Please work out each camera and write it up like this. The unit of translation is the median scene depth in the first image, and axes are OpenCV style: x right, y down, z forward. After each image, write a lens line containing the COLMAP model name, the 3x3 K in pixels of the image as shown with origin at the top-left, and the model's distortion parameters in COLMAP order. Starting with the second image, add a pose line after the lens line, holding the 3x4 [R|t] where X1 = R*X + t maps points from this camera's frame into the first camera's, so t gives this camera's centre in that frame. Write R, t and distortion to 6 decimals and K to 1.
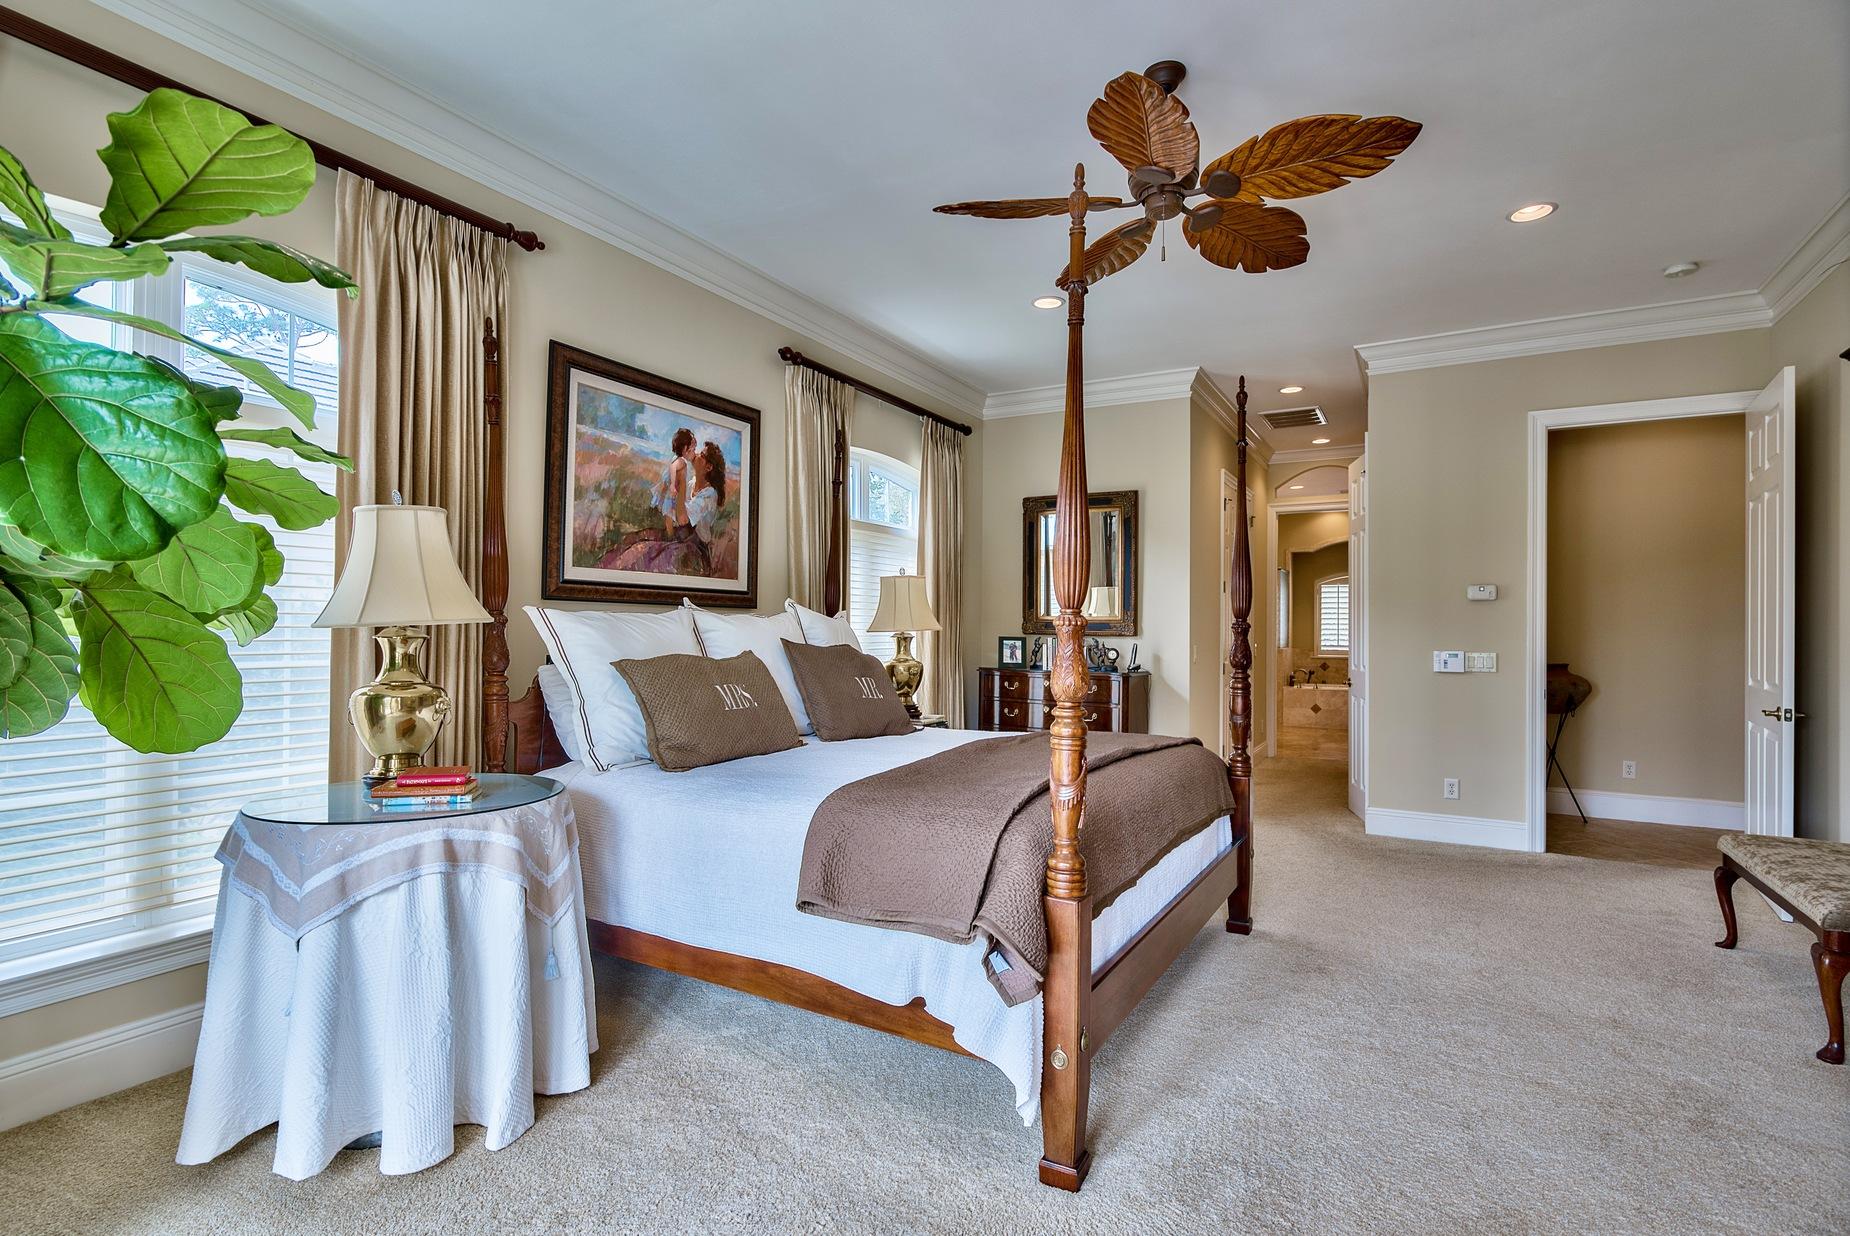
lens RADIAL K [[907.1, 0, 925.8], [0, 907.1, 620.5], [0, 0, 1]] dist [0.000840, 0.000217]
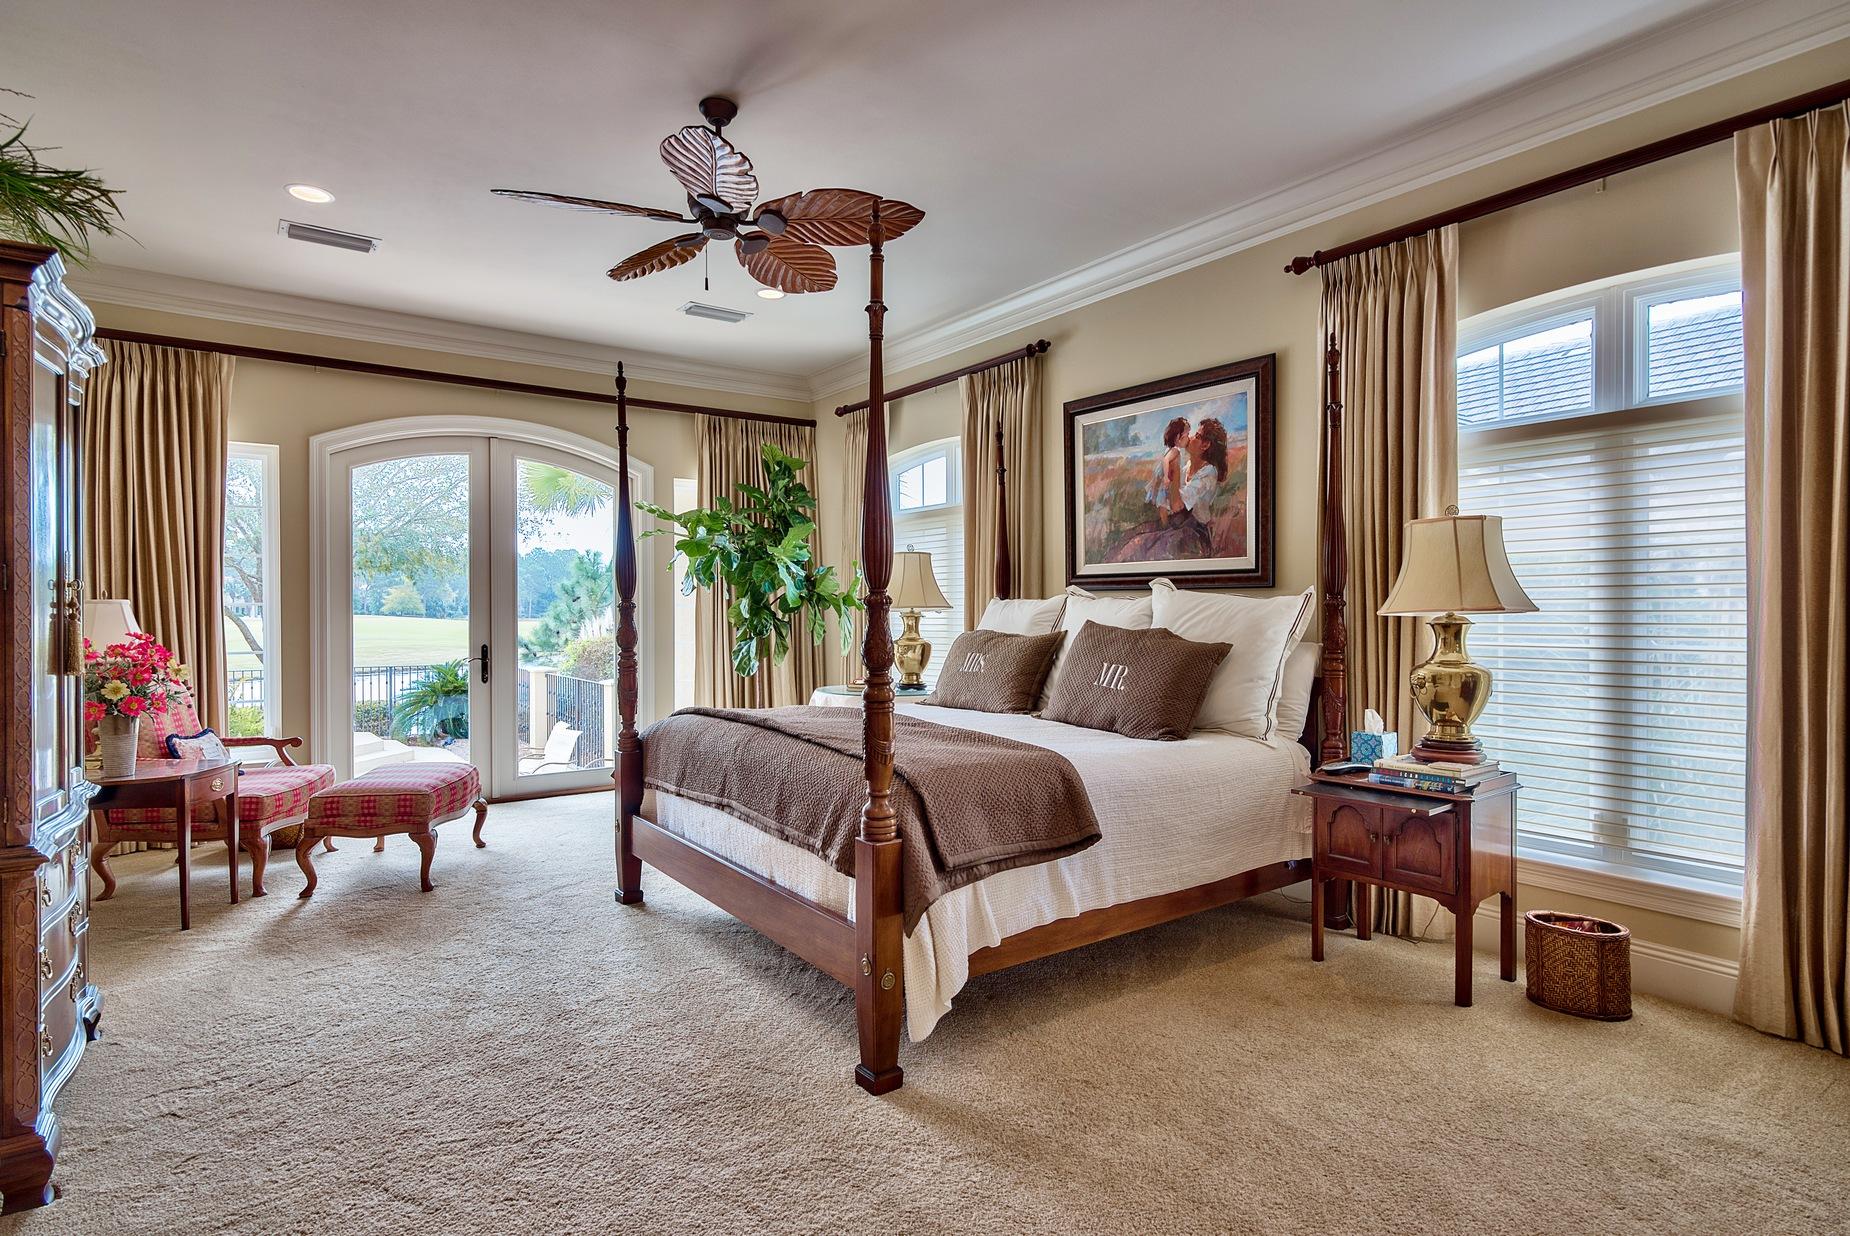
lens RADIAL K [[966.9, 0, 925.8], [0, 966.9, 623.1], [0, 0, 1]] dist [0.000776, 0.000029]
pose [[-0.399893, 0.005263, -0.916547, 0.866853], [0.009435, 0.999954, 0.001626, 0.018101], [0.916513, -0.007998, -0.399924, 1.181750]]
